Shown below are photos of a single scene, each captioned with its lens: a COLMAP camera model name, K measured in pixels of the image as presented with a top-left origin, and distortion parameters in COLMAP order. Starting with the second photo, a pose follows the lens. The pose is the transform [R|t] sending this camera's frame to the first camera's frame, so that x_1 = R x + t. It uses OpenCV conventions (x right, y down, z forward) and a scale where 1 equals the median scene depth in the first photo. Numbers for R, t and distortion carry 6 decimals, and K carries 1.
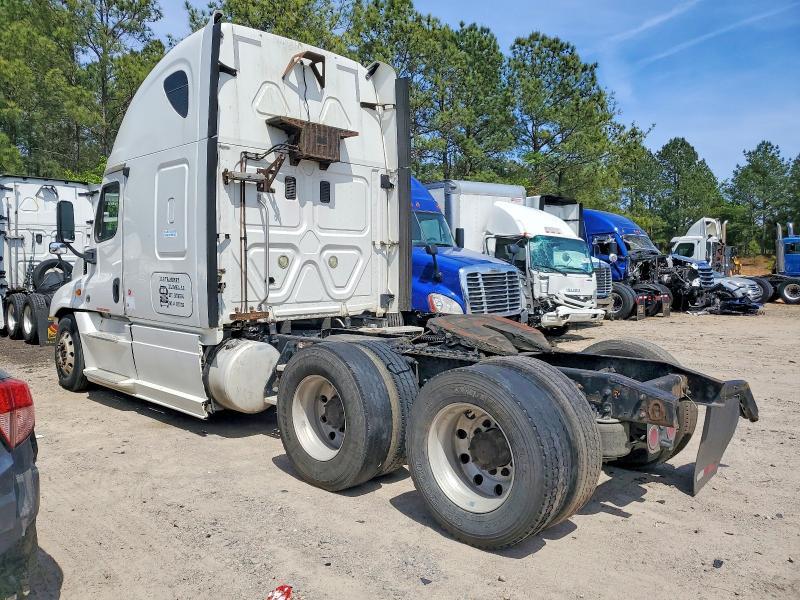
lens RADIAL K [[636.5, 0, 379.4], [0, 636.5, 285.6], [0, 0, 1]] dist [0.009752, -0.011691]
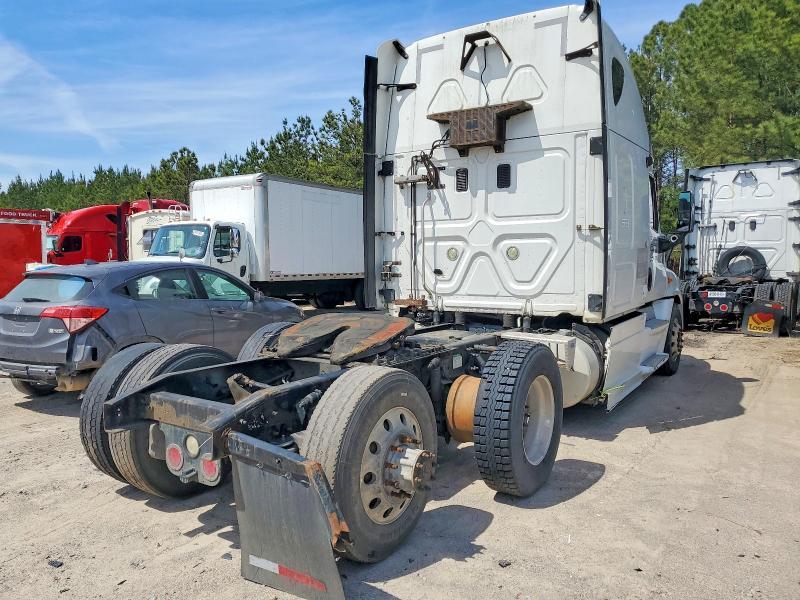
lens RADIAL K [[630.8, 0, 377.5], [0, 630.8, 299.4], [0, 0, 1]] dist [0.003426, -0.001933]
pose [[0.169033, 0.063317, -0.983574, 0.823827], [-0.017378, 0.997971, 0.061257, -0.024402], [0.985457, 0.006738, 0.169791, 0.699175]]
